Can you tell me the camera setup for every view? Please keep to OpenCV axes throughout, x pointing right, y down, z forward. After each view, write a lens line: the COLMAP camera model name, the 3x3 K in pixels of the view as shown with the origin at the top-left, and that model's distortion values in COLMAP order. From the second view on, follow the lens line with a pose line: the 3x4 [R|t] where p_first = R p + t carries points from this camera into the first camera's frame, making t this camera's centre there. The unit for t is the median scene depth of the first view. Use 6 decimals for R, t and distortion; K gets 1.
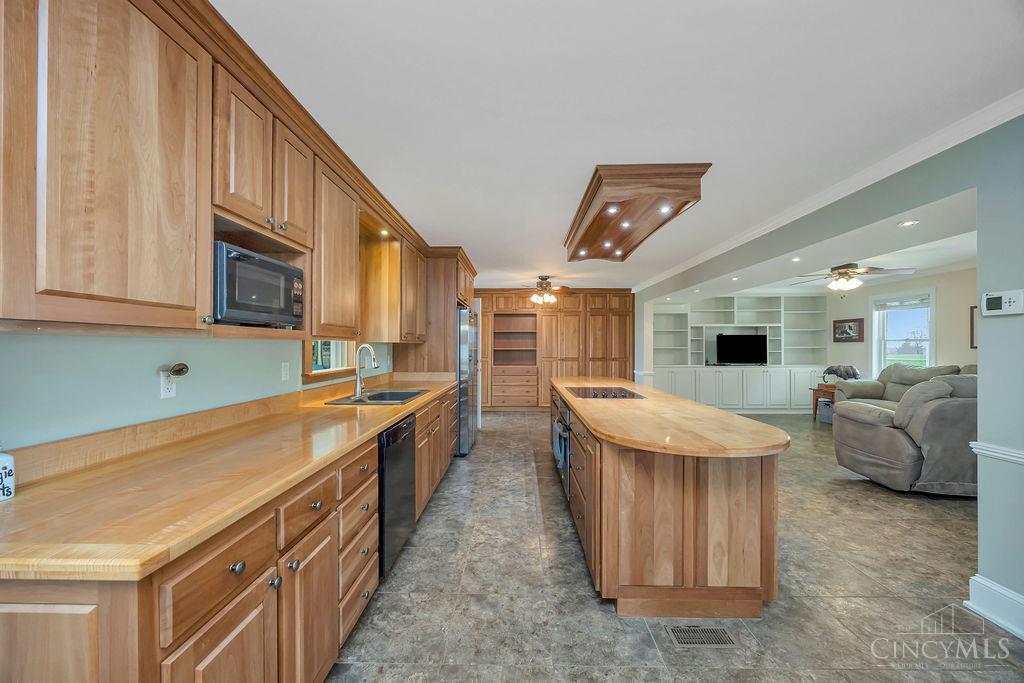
lens RADIAL K [[390.0, 0, 512.4], [0, 390.0, 345.3], [0, 0, 1]] dist [-0.001583, -0.000289]
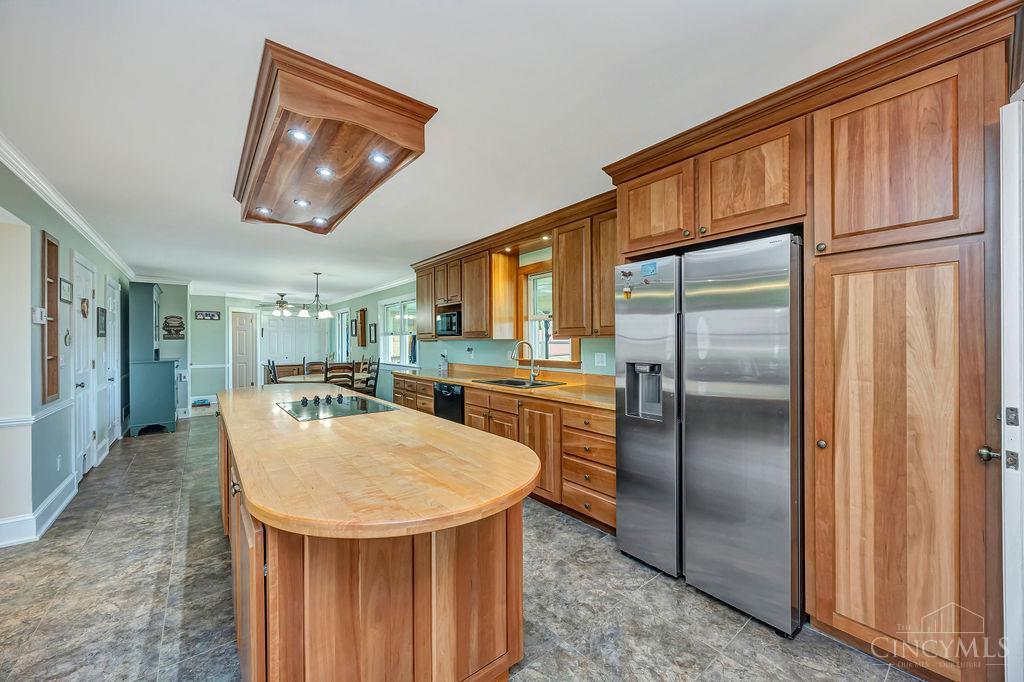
lens RADIAL K [[387.6, 0, 512.0], [0, 387.6, 341.0], [0, 0, 1]] dist [-0.000462, -0.000248]
pose [[-0.768698, 0.003518, -0.639602, 0.229470], [0.006293, 0.999978, -0.002063, 0.000086], [0.639581, -0.005611, -0.768703, 0.926049]]
